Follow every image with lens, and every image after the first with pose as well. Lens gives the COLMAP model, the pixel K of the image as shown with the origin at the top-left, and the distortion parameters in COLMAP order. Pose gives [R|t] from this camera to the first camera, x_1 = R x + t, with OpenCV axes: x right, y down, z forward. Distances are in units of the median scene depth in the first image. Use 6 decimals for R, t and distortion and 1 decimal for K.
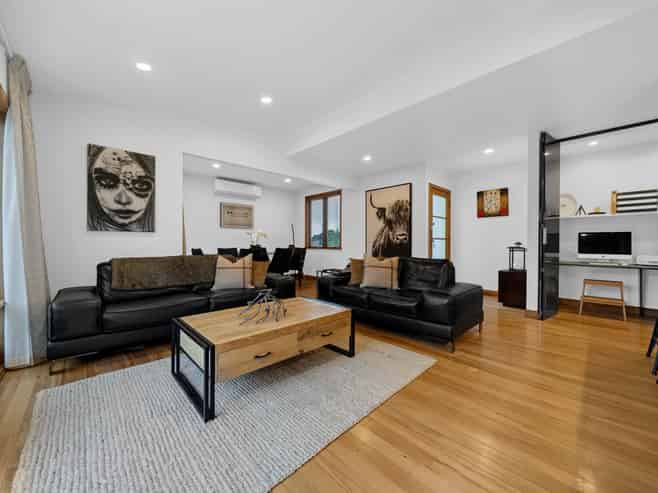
lens RADIAL K [[261.7, 0, 326.2], [0, 261.7, 239.6], [0, 0, 1]] dist [-0.001709, -0.000540]
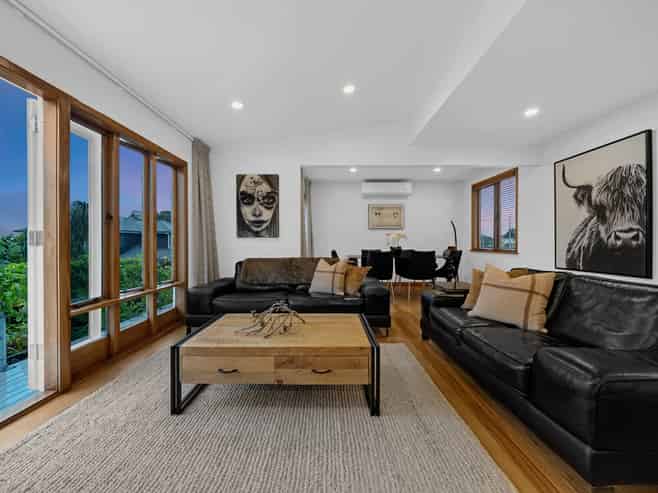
lens RADIAL K [[261.7, 0, 326.2], [0, 261.7, 239.6], [0, 0, 1]] dist [-0.001709, -0.000540]
pose [[0.720373, -0.013035, -0.693464, 0.330761], [0.014480, 0.999888, -0.003753, -0.010012], [0.693436, -0.007338, 0.720481, 0.283132]]
